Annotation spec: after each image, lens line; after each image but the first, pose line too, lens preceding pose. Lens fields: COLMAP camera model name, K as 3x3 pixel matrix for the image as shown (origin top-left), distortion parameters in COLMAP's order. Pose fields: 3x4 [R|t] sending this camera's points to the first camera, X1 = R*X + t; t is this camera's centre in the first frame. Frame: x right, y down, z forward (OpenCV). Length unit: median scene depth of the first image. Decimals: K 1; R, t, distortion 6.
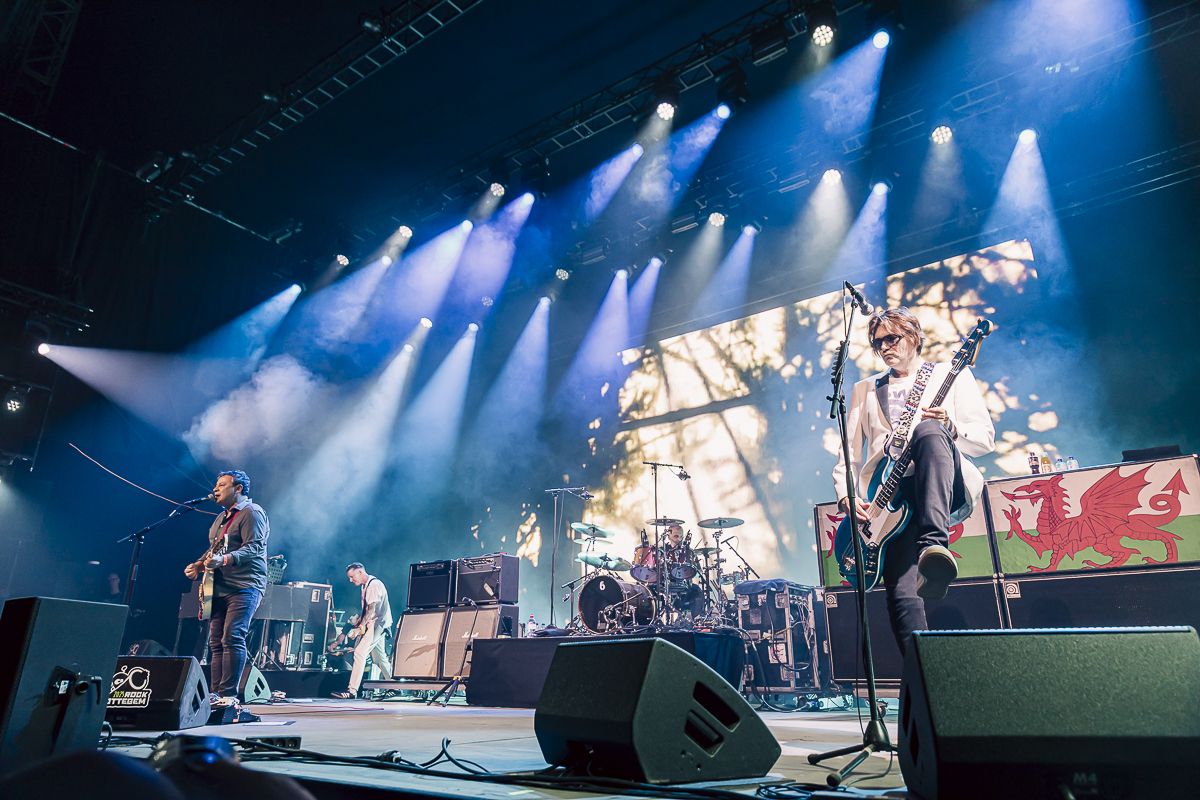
lens RADIAL K [[795.4, 0, 600.0], [0, 795.4, 400.0], [0, 0, 1]] dist [0.005745, 0.003877]
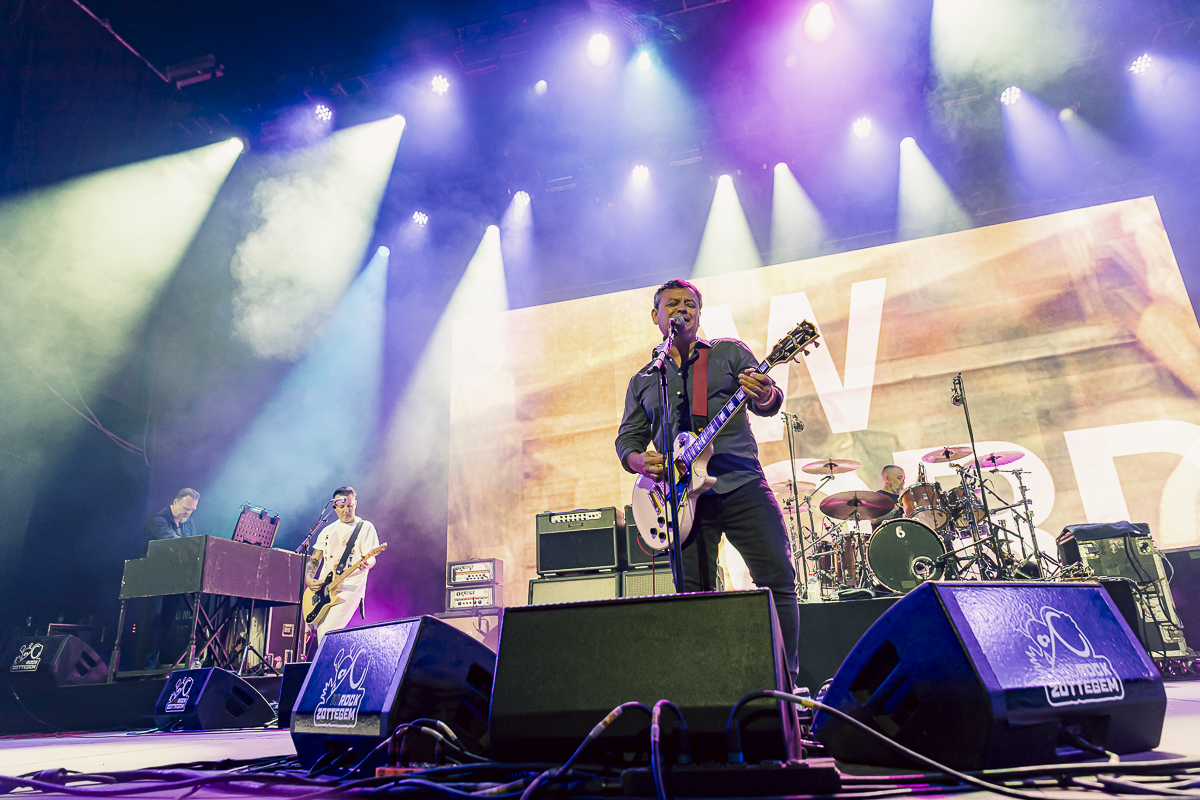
lens RADIAL K [[795.4, 0, 600.0], [0, 795.4, 400.0], [0, 0, 1]] dist [0.005745, 0.003877]
pose [[0.939850, 0.065627, 0.335223, -0.503775], [-0.063547, 0.997831, -0.017181, 0.132260], [-0.335623, -0.005155, 0.941982, 0.362750]]
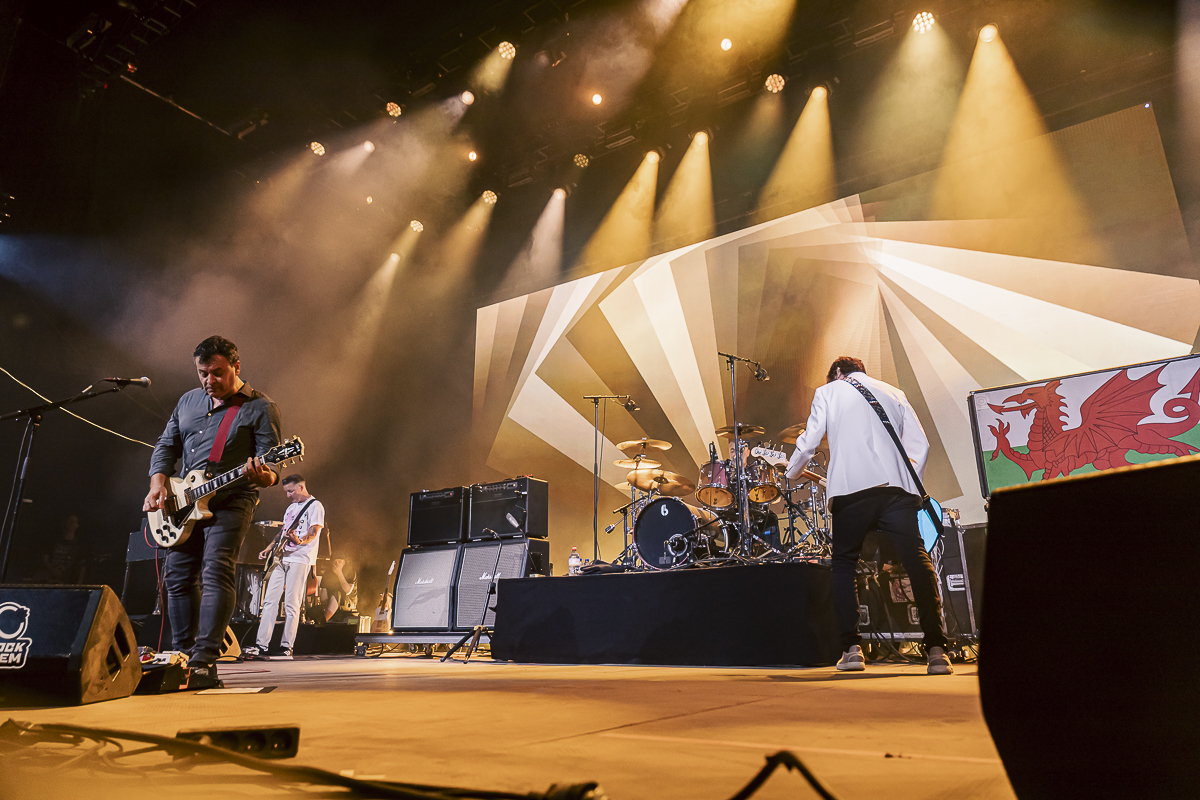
lens RADIAL K [[790.6, 0, 600.0], [0, 790.6, 400.0], [0, 0, 1]] dist [0.000659, 0.000030]
pose [[0.999312, -0.000278, 0.037089, -0.085772], [-0.001480, 0.998876, 0.047367, 0.083276], [-0.037061, -0.047390, 0.998189, 0.215139]]
